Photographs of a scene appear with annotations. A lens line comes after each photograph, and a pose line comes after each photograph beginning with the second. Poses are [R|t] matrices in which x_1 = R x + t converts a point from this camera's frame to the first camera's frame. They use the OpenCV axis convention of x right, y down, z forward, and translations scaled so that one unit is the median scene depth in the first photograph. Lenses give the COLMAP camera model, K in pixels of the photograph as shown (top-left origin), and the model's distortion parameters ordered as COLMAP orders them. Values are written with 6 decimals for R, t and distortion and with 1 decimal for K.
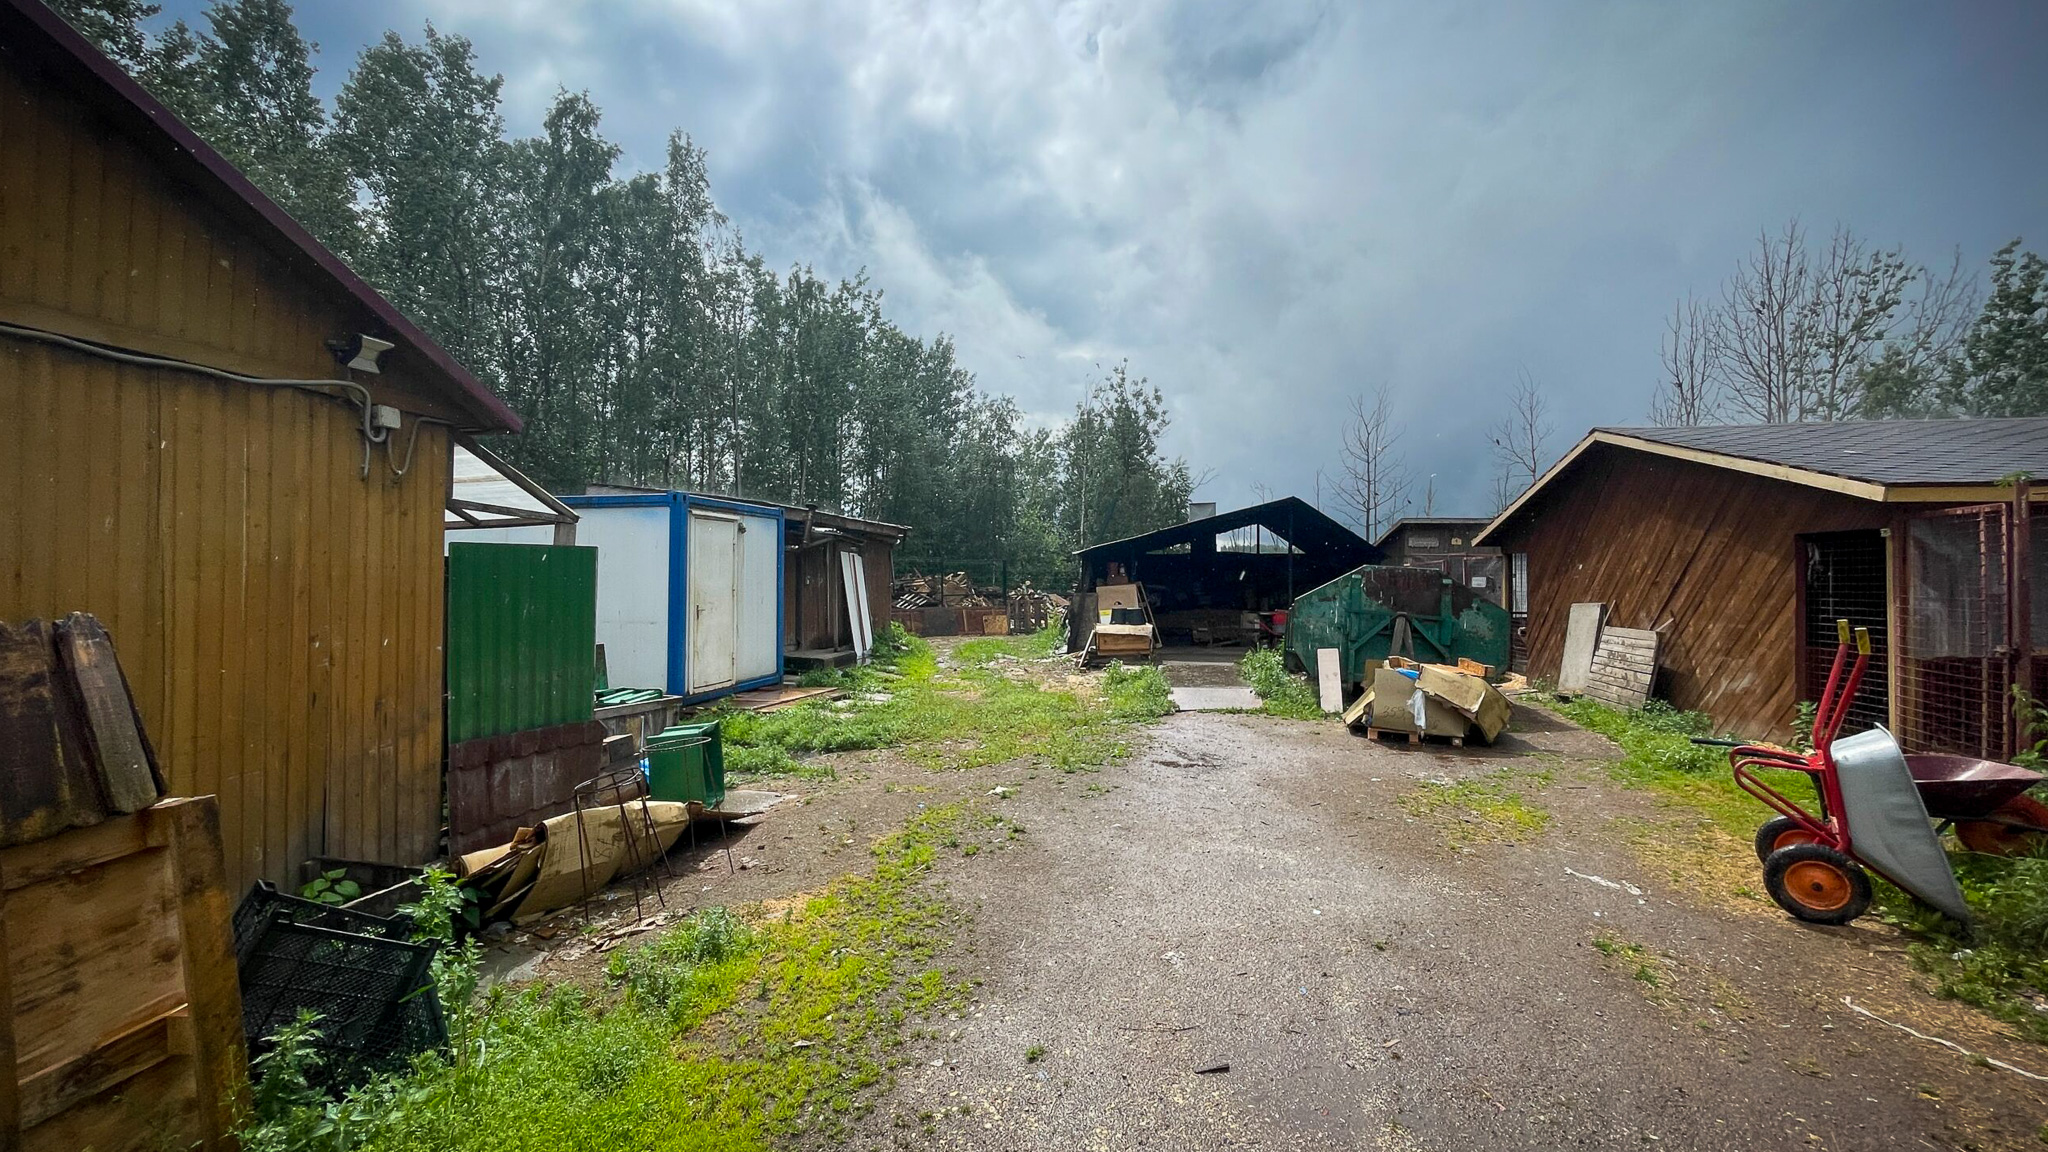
lens RADIAL K [[819.1, 0, 1024.8], [0, 819.1, 577.8], [0, 0, 1]] dist [0.001454, 0.000035]
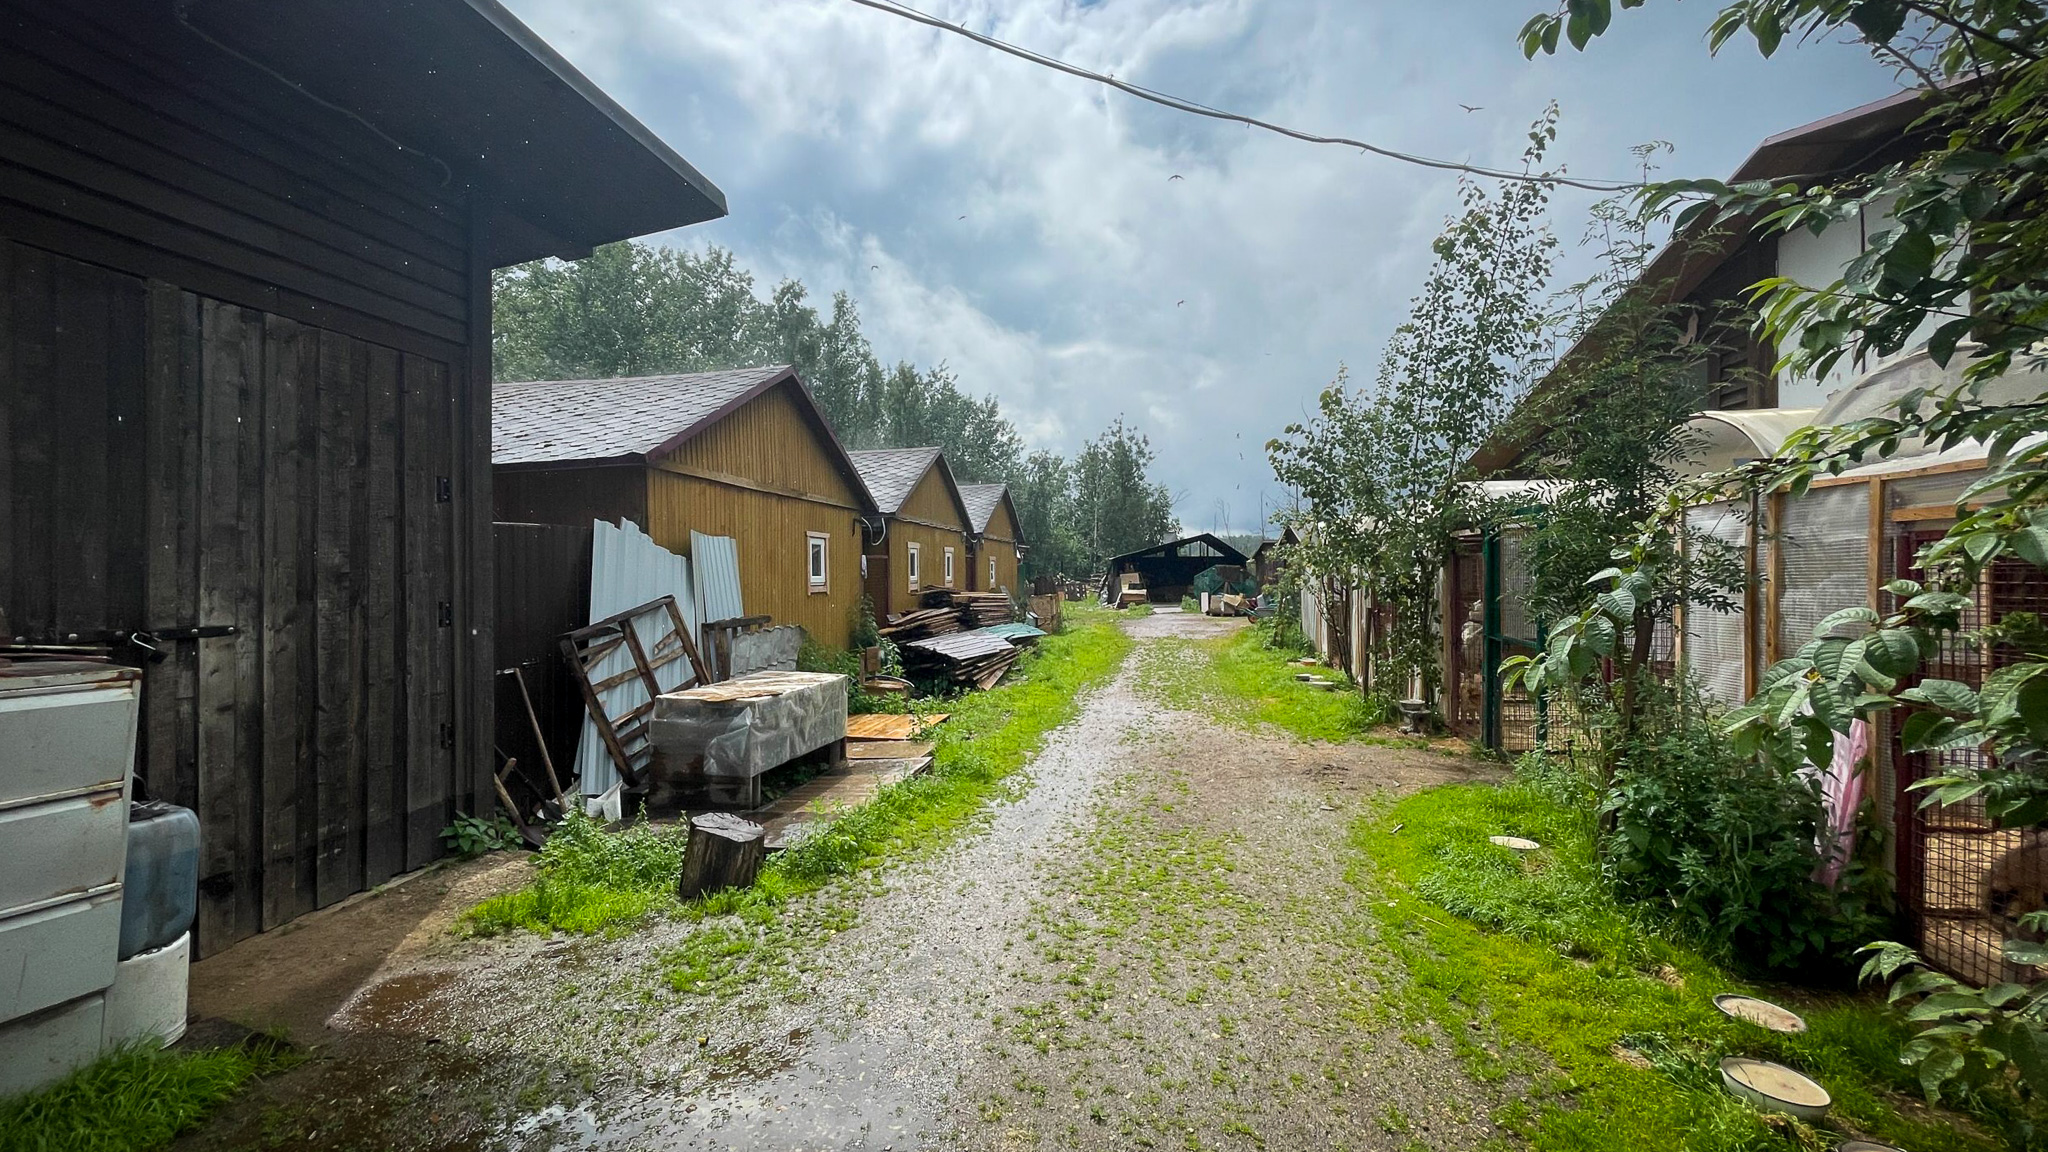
lens RADIAL K [[819.1, 0, 1023.4], [0, 819.1, 578.2], [0, 0, 1]] dist [0.001454, 0.000035]
pose [[0.999881, -0.009115, 0.012452, -0.064708], [0.009007, 0.999922, 0.008684, 0.000117], [-0.012530, -0.008571, 0.999885, -0.387401]]
